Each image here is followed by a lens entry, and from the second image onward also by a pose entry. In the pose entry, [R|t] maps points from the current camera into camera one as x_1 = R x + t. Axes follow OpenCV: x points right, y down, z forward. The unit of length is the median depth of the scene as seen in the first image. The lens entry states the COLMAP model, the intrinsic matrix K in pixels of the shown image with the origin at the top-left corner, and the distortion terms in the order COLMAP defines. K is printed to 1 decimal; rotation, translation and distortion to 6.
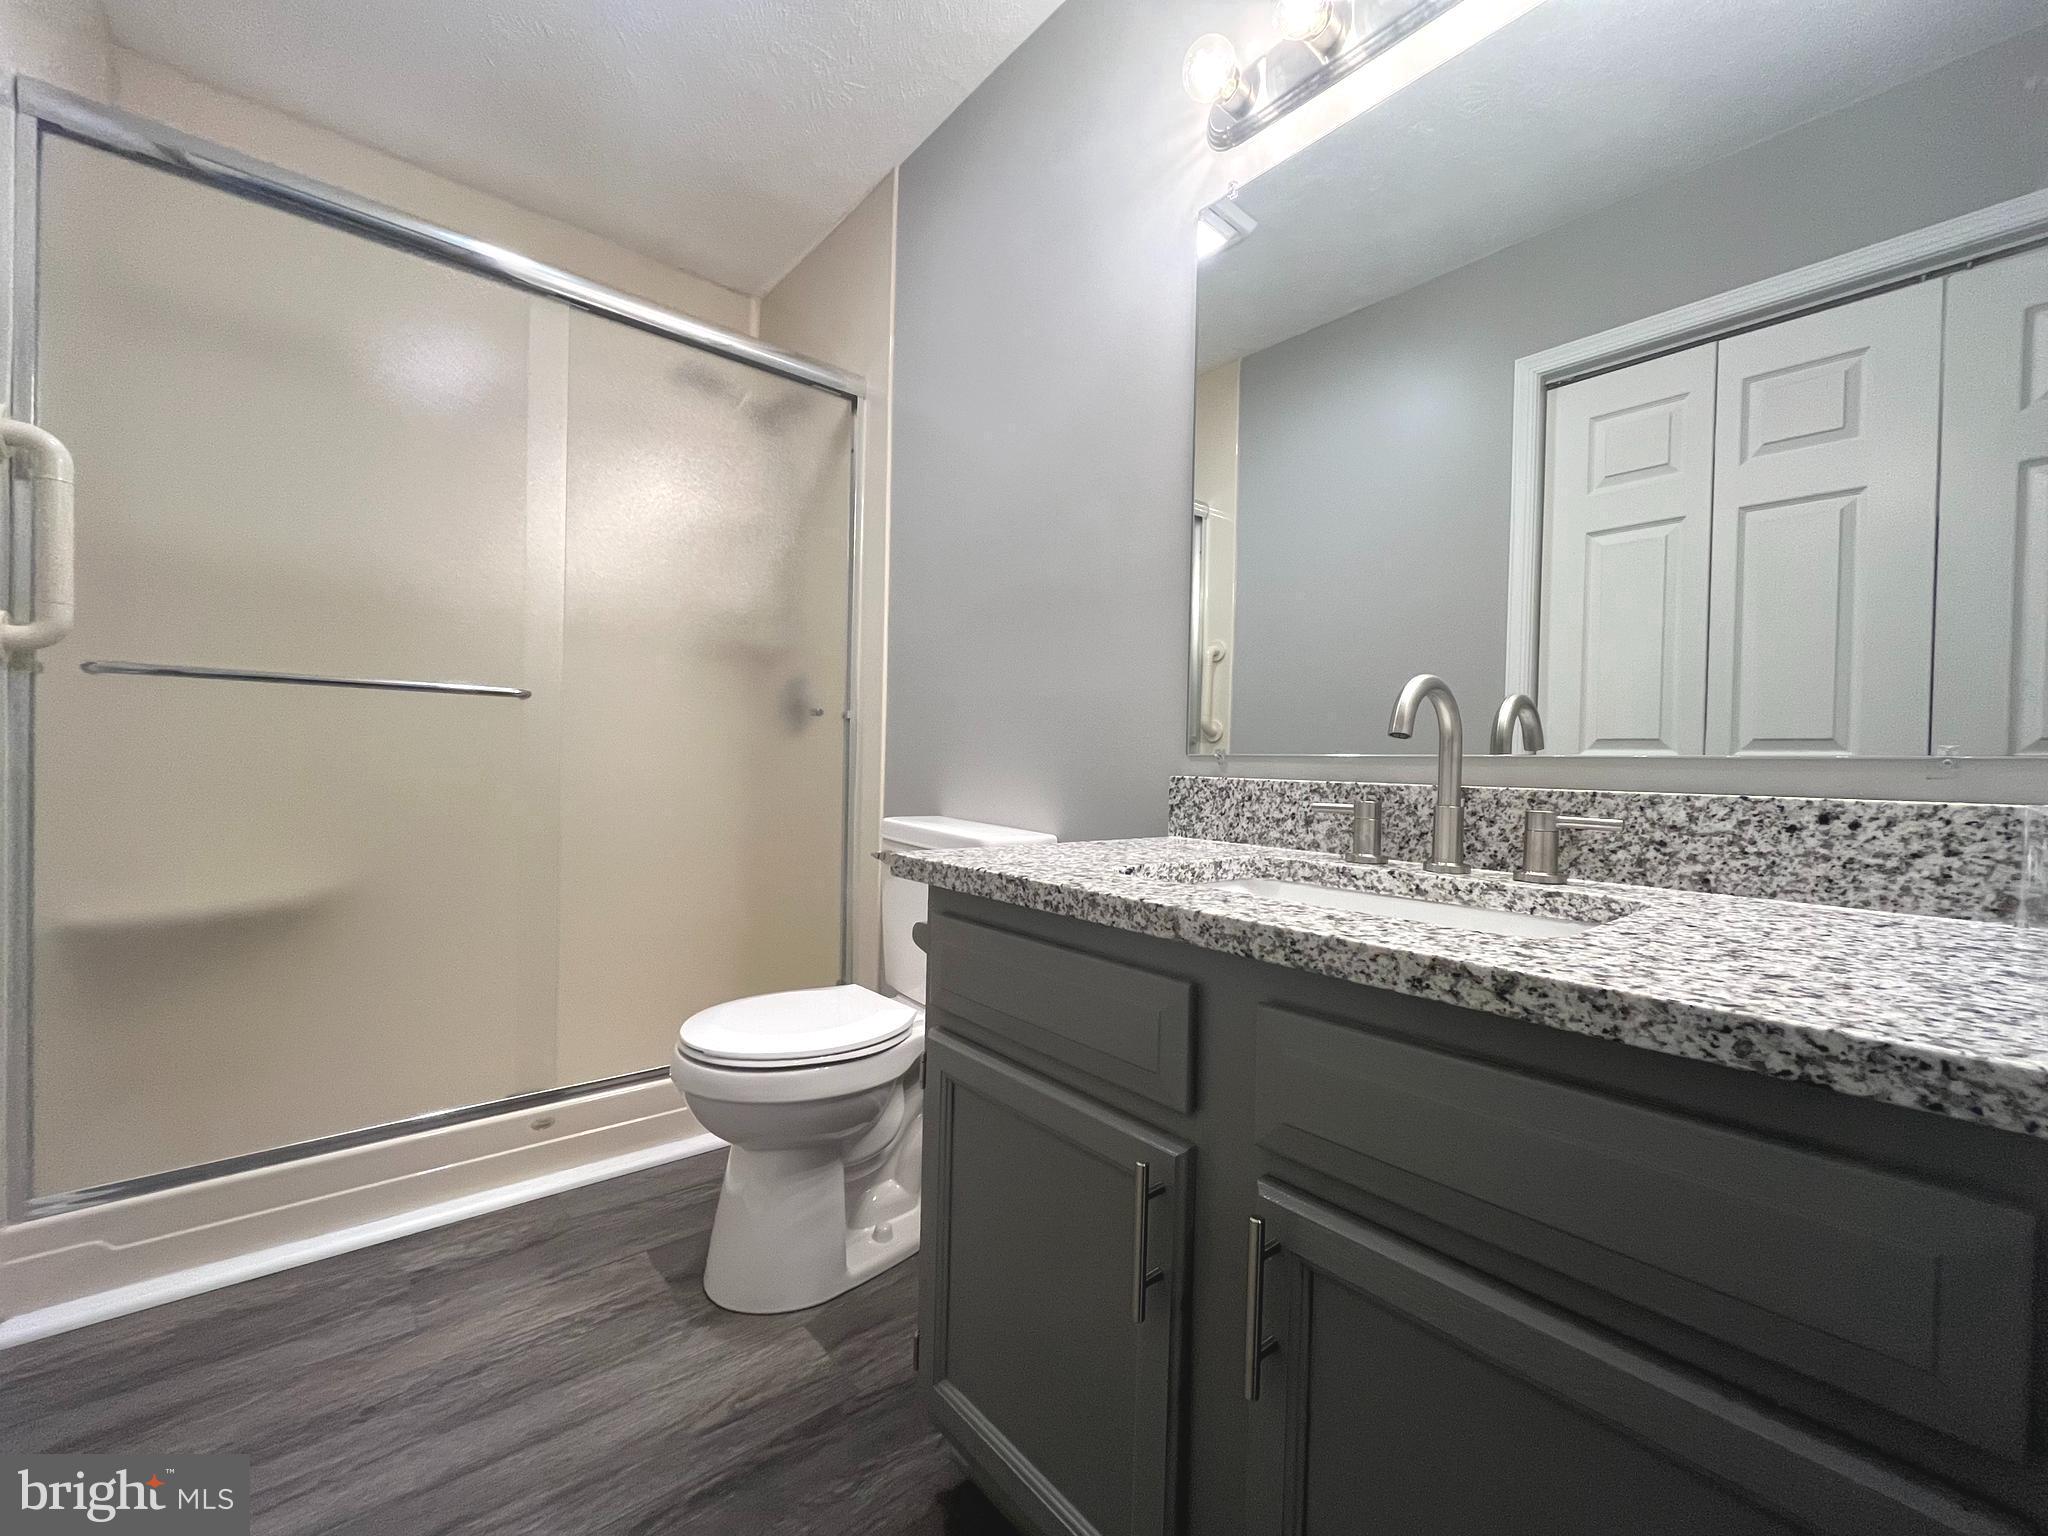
lens RADIAL K [[821.1, 0, 1023.1], [0, 821.1, 774.5], [0, 0, 1]] dist [-0.007338, -0.000856]
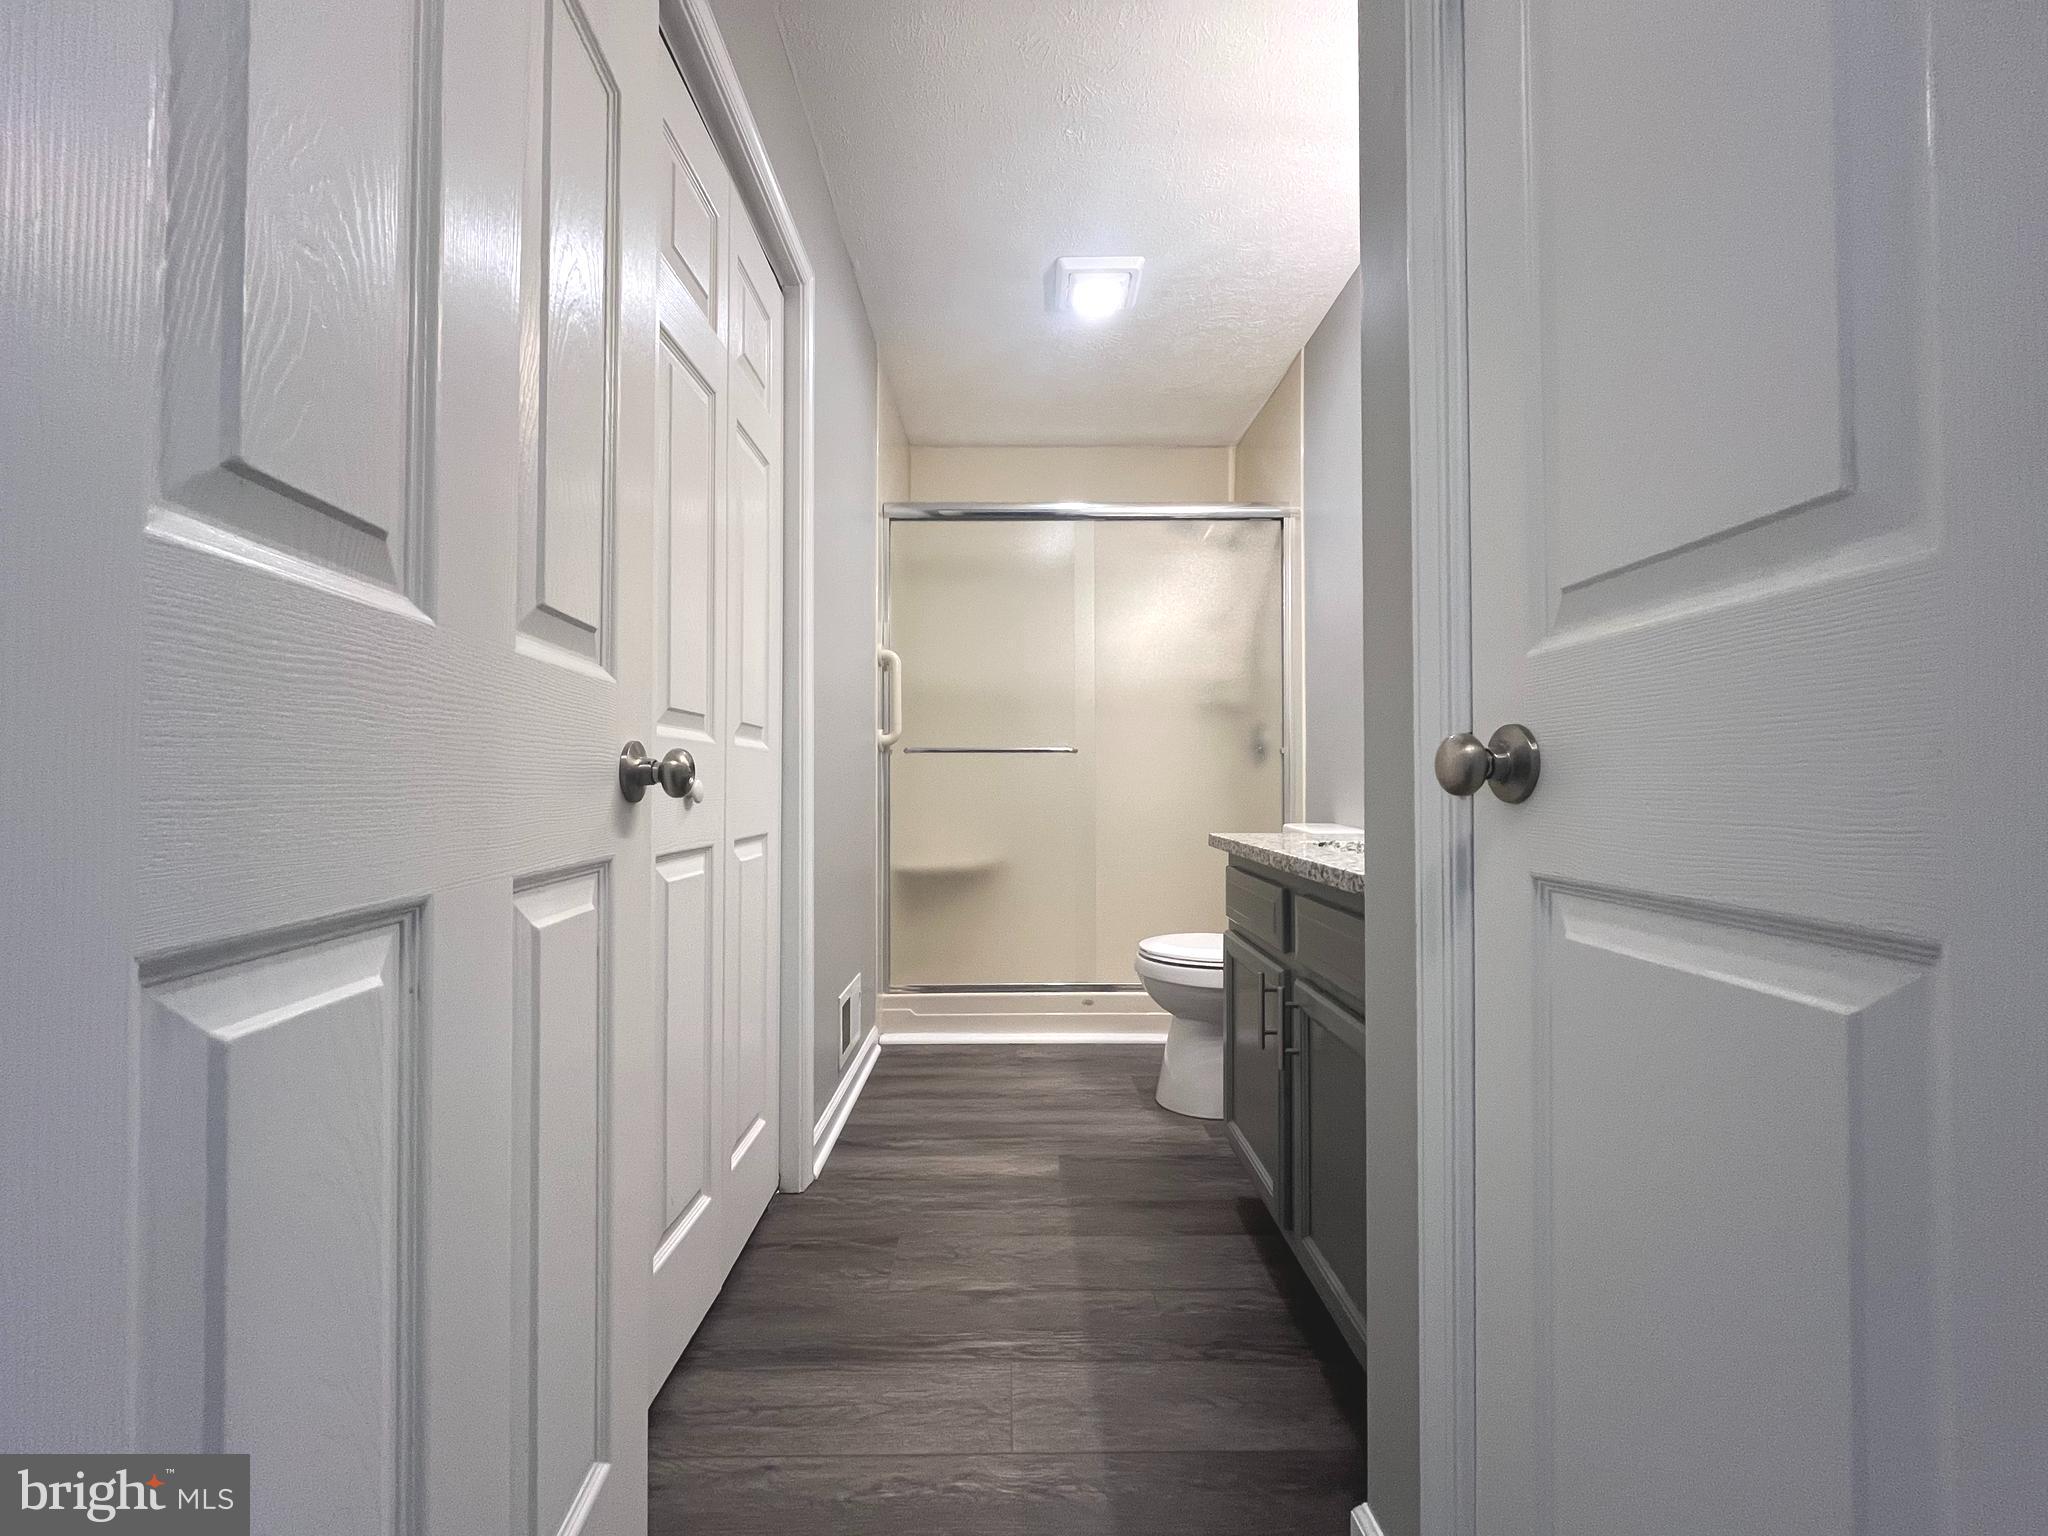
lens RADIAL K [[821.1, 0, 1024.6], [0, 821.1, 767.1], [0, 0, 1]] dist [-0.007338, -0.000856]
pose [[0.768518, -0.038164, -0.638689, 0.553540], [0.011094, 0.998864, -0.046337, 0.020475], [0.639732, 0.028526, 0.768069, -0.540632]]
